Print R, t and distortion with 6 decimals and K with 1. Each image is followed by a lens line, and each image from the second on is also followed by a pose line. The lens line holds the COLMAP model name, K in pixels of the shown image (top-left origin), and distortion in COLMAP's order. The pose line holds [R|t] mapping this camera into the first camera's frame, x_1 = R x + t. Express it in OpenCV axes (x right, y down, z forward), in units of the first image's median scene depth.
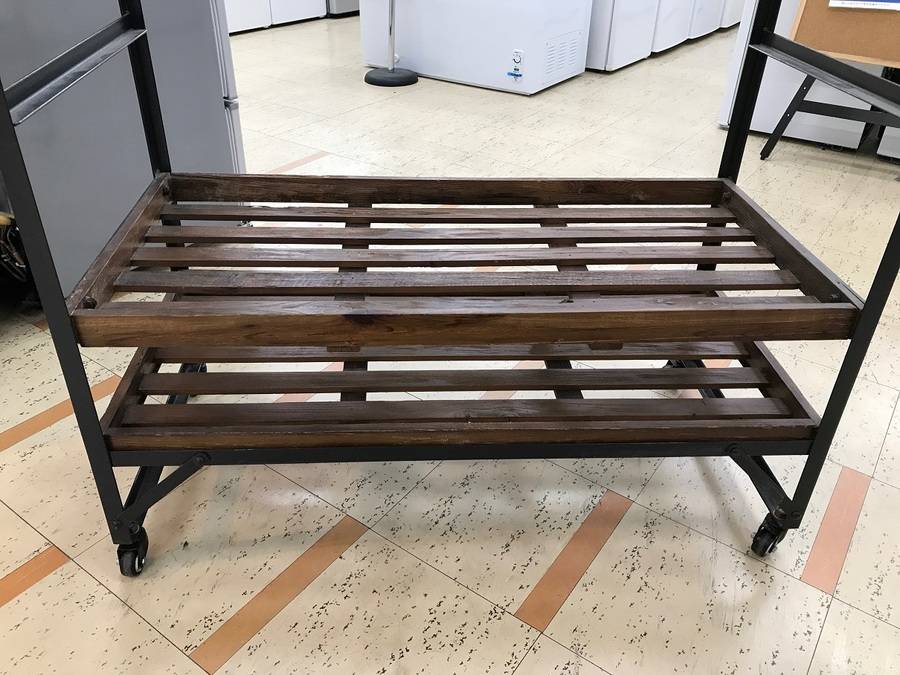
lens RADIAL K [[744.9, 0, 426.1], [0, 744.9, 344.0], [0, 0, 1]] dist [0.035003, -0.023020]
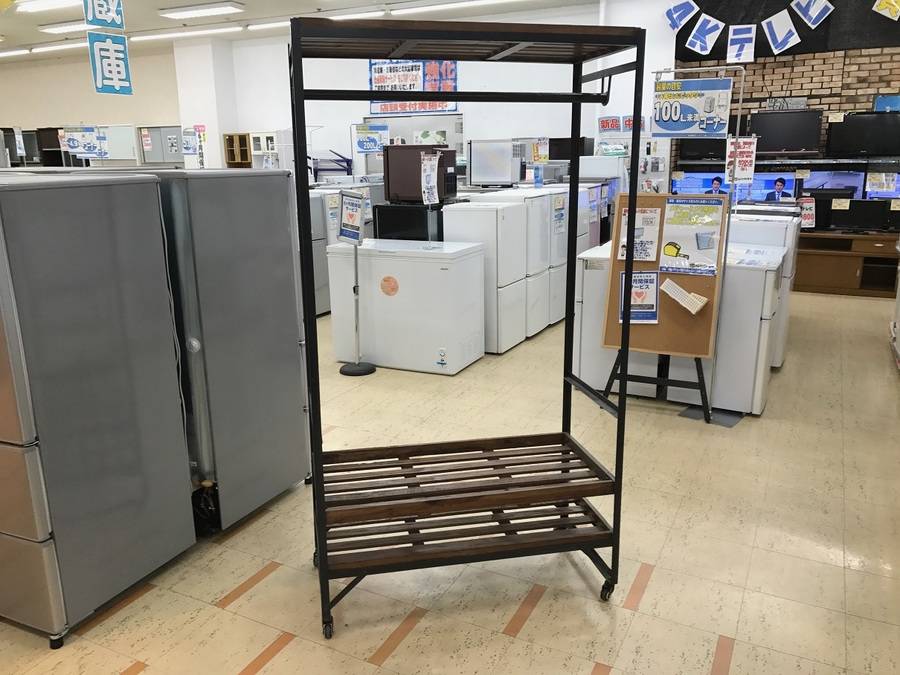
lens RADIAL K [[744.9, 0, 447.7], [0, 744.9, 336.6], [0, 0, 1]] dist [0.035003, -0.023020]
pose [[0.984679, -0.061814, 0.163052, -0.321872], [0.111125, 0.943038, -0.313578, 0.187464], [-0.134381, 0.326892, 0.935459, -1.249578]]
